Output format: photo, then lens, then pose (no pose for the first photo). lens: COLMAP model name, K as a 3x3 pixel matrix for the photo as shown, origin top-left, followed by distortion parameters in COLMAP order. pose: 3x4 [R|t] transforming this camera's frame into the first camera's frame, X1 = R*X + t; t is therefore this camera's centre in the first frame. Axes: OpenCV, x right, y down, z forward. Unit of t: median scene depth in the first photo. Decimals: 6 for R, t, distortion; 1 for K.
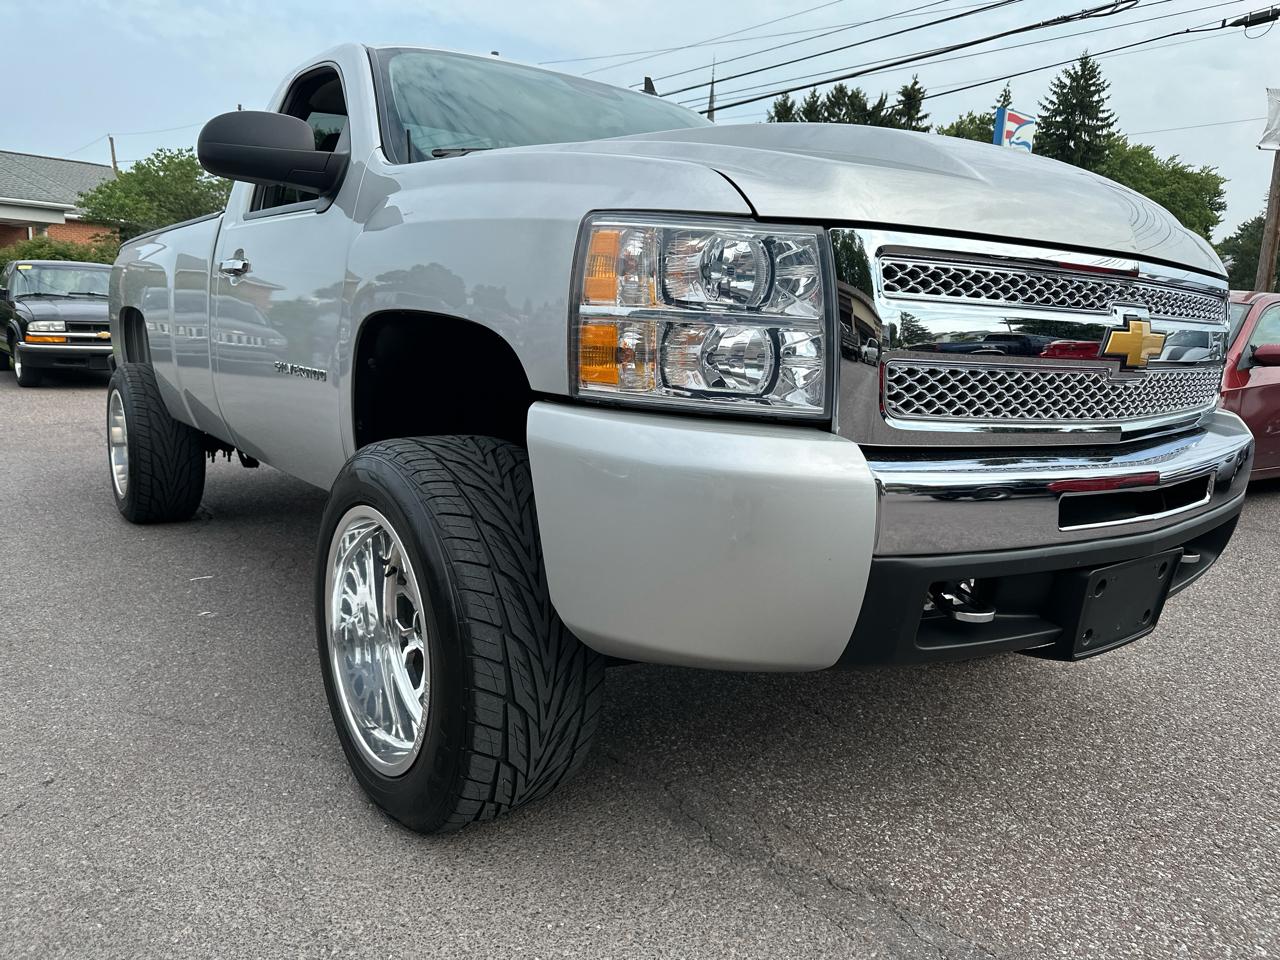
lens RADIAL K [[923.5, 0, 621.3], [0, 923.5, 480.0], [0, 0, 1]] dist [-0.000845, -0.006058]
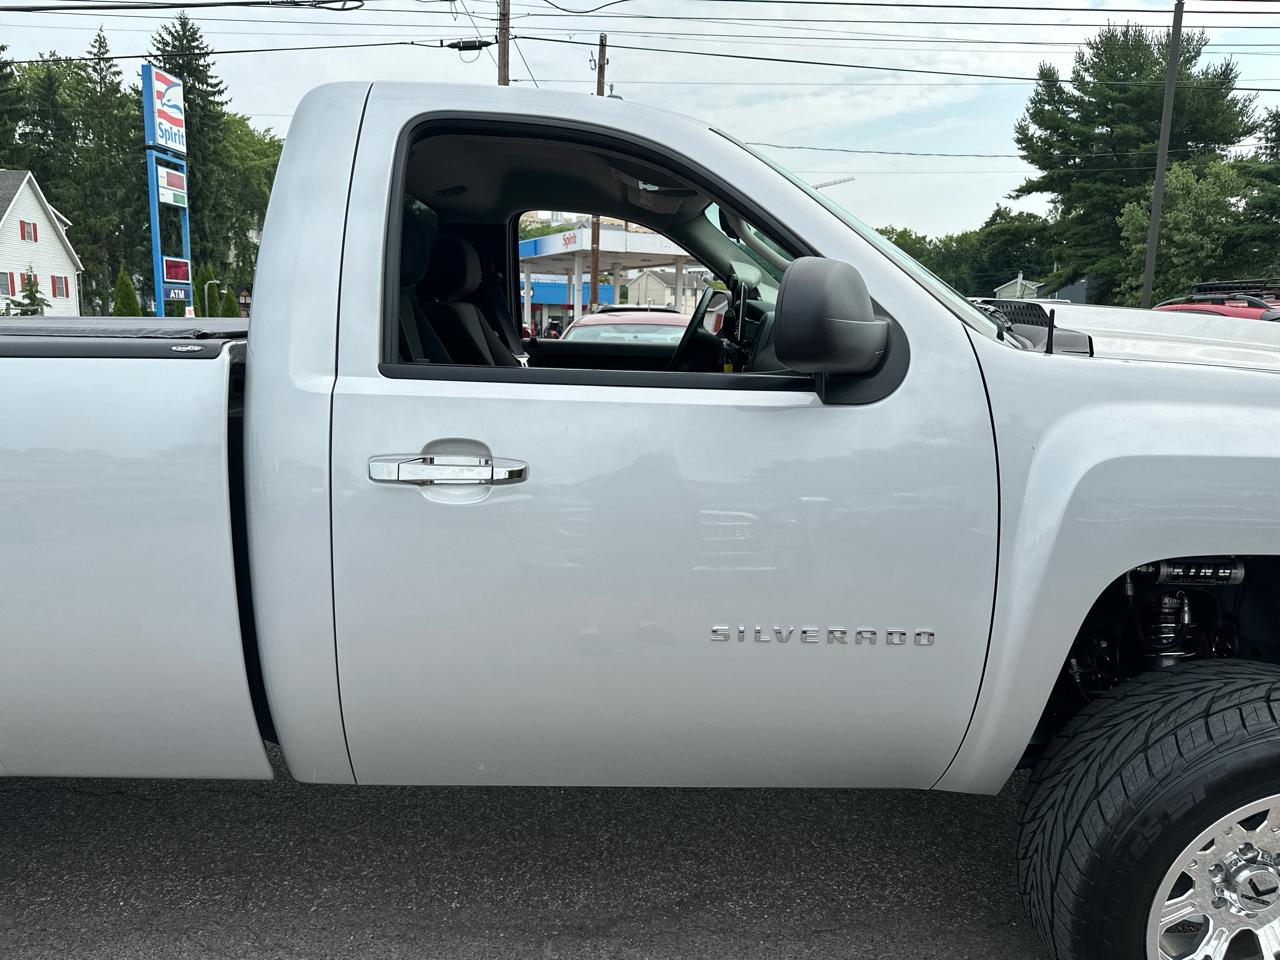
lens RADIAL K [[928.2, 0, 636.2], [0, 928.2, 474.9], [0, 0, 1]] dist [0.009321, -0.009797]
pose [[0.609527, -0.170119, 0.774298, -1.120014], [0.142160, 0.984327, 0.104356, -0.385888], [-0.779915, 0.046467, 0.624158, 0.815439]]
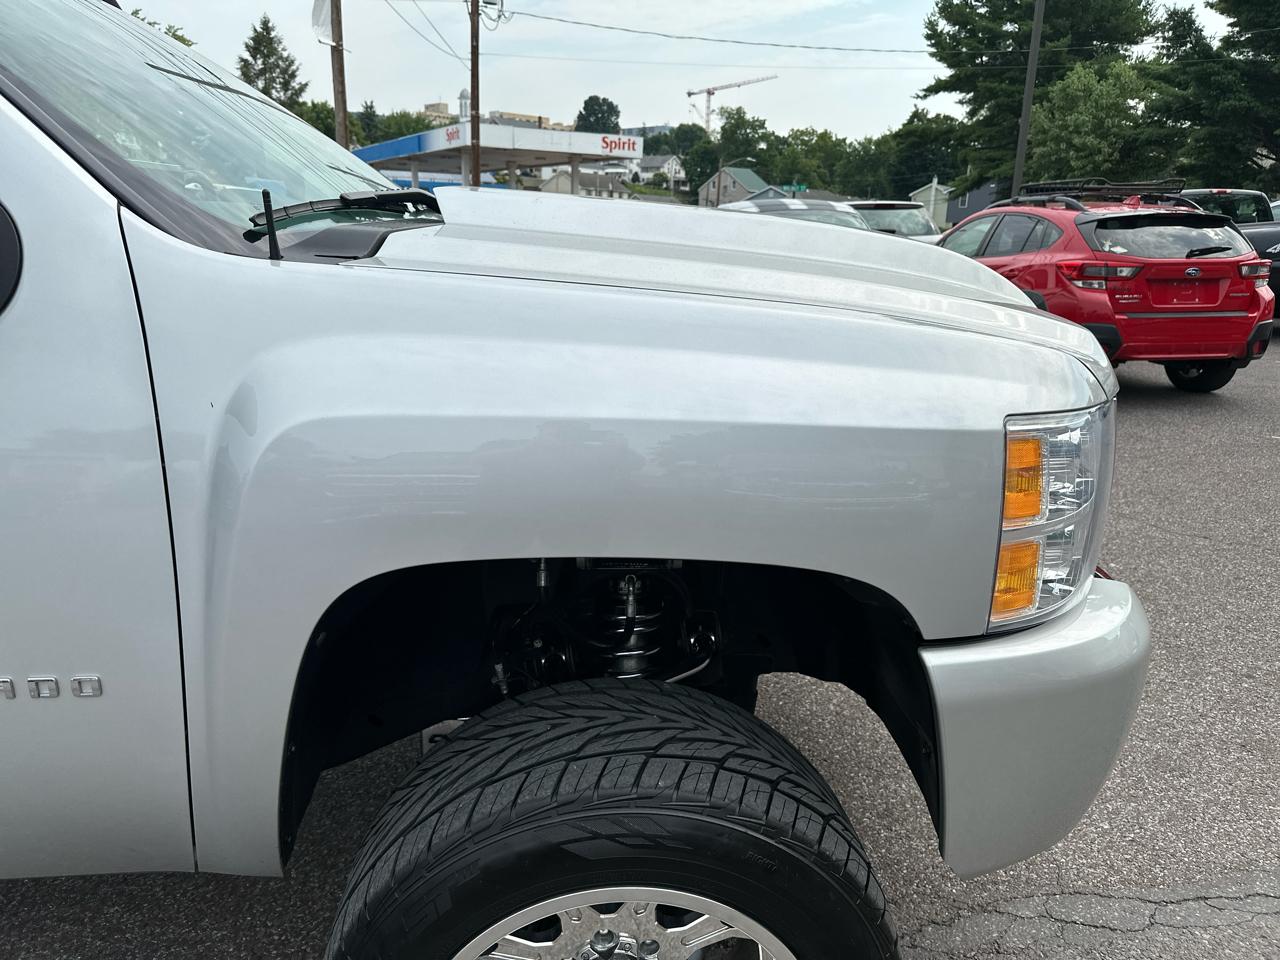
lens RADIAL K [[933.7, 0, 640.0], [0, 933.7, 480.0], [0, 0, 1]] dist [-0.002807, -0.000291]
pose [[0.543153, -0.258917, 0.798716, -0.587335], [0.144865, 0.965899, 0.214599, -0.311997], [-0.827042, -0.000854, 0.562139, 0.549852]]
